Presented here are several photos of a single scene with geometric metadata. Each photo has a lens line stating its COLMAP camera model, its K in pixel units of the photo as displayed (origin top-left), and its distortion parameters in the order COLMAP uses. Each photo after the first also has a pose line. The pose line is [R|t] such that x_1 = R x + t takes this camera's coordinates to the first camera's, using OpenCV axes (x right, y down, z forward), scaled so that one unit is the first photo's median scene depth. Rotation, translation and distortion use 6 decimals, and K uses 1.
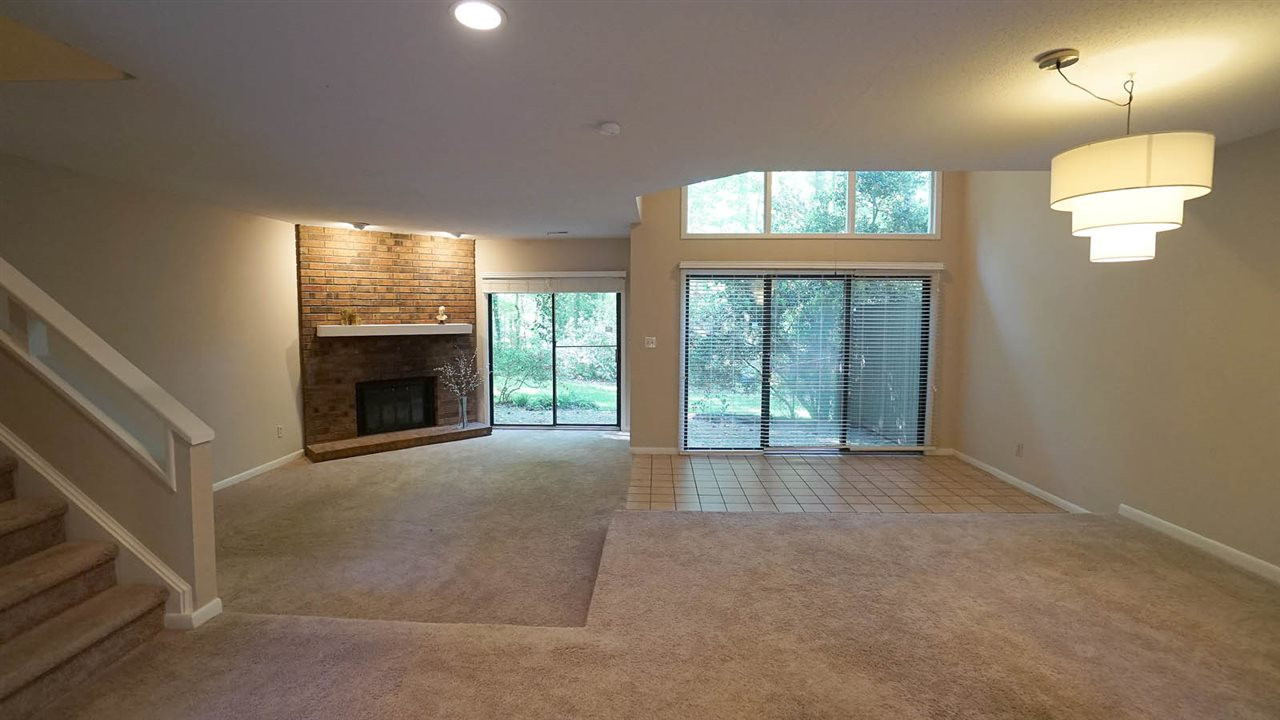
lens RADIAL K [[564.0, 0, 631.3], [0, 564.0, 355.2], [0, 0, 1]] dist [-0.071189, 0.030195]
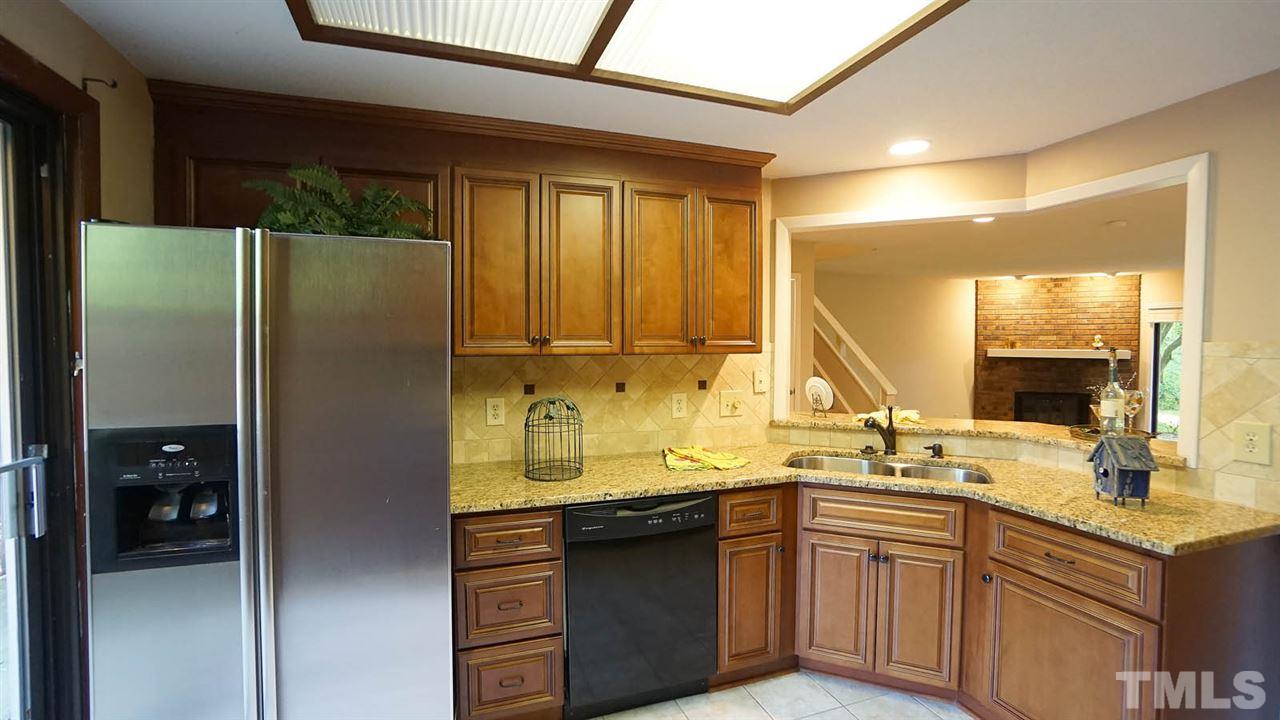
lens RADIAL K [[564.0, 0, 631.3], [0, 564.0, 355.2], [0, 0, 1]] dist [-0.071189, 0.030195]
pose [[0.372346, 0.025598, -0.927741, 0.391625], [-0.068615, 0.997643, -0.000012, 0.024800], [0.925554, 0.063661, 0.373225, -0.366258]]
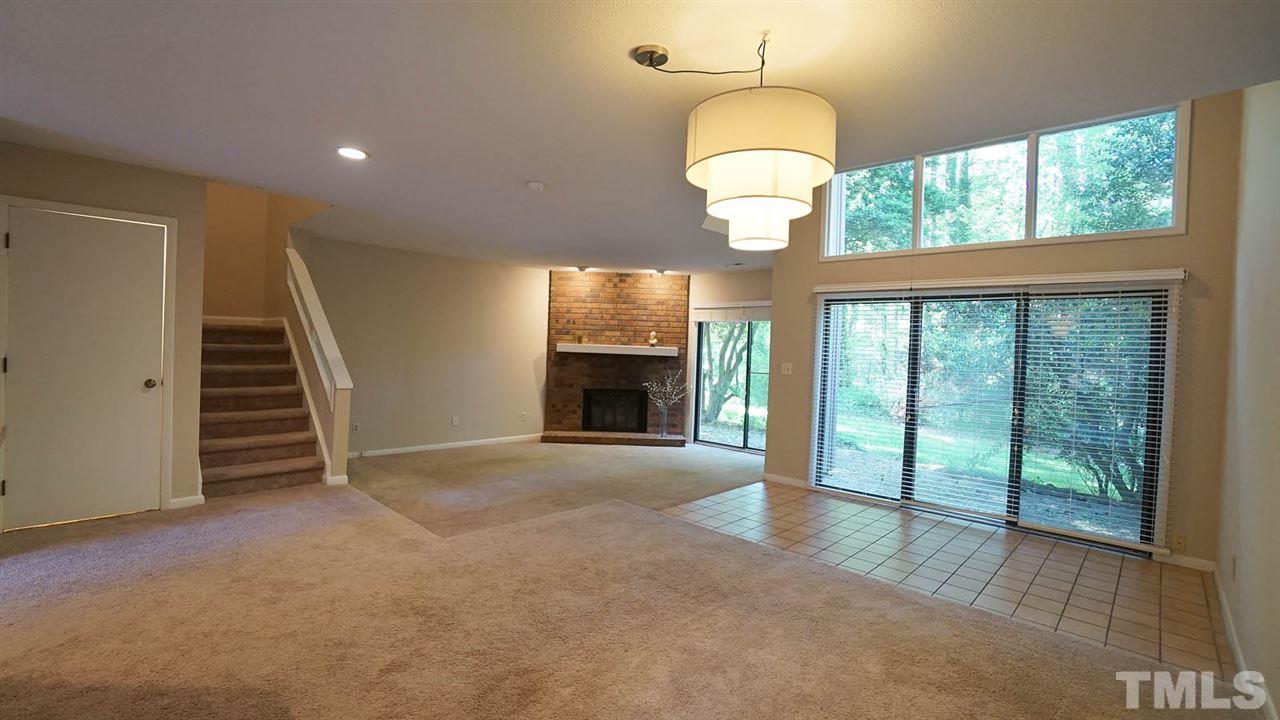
lens RADIAL K [[564.0, 0, 631.3], [0, 564.0, 355.2], [0, 0, 1]] dist [-0.071189, 0.030195]
pose [[0.747587, 0.035756, -0.663201, 0.461247], [-0.082704, 0.995789, -0.039540, 0.014488], [0.658995, 0.084409, 0.747396, 0.084435]]
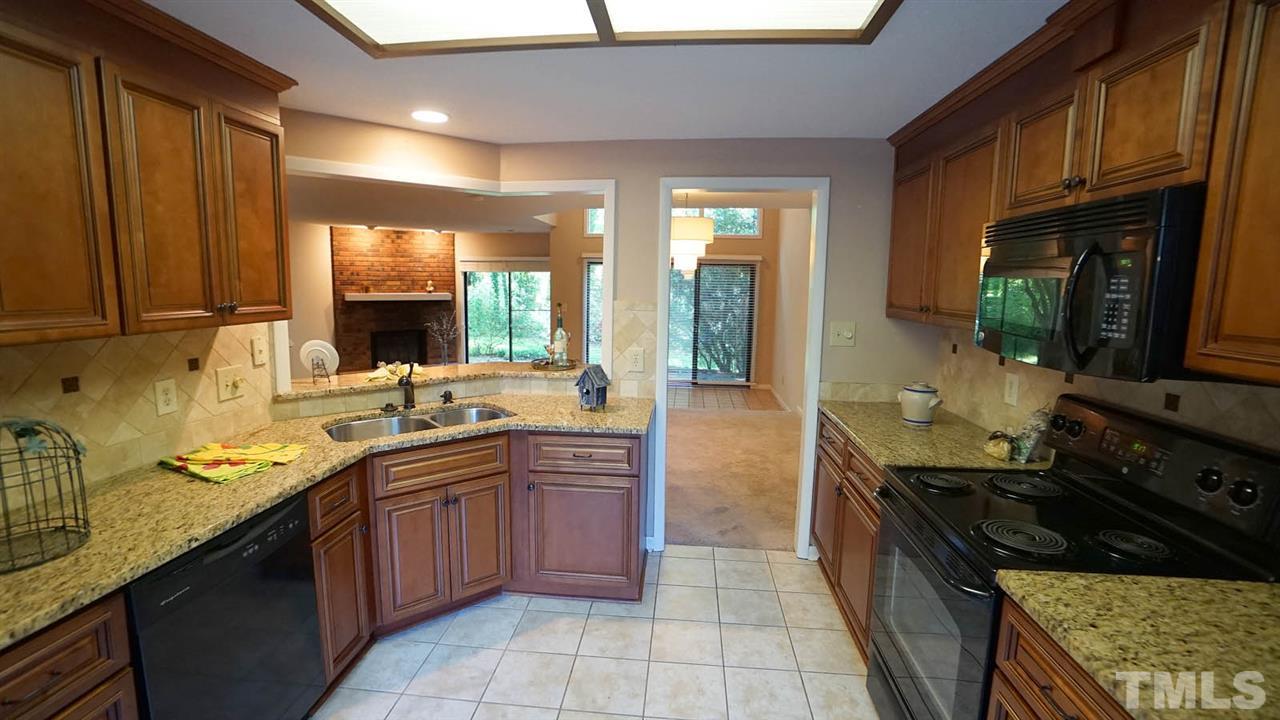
lens RADIAL K [[564.0, 0, 631.3], [0, 564.0, 355.2], [0, 0, 1]] dist [-0.071189, 0.030195]
pose [[0.998553, 0.019934, -0.049938, 0.277934], [-0.017160, 0.998318, 0.055370, 0.016613], [0.050958, -0.054433, 0.997216, -0.454924]]
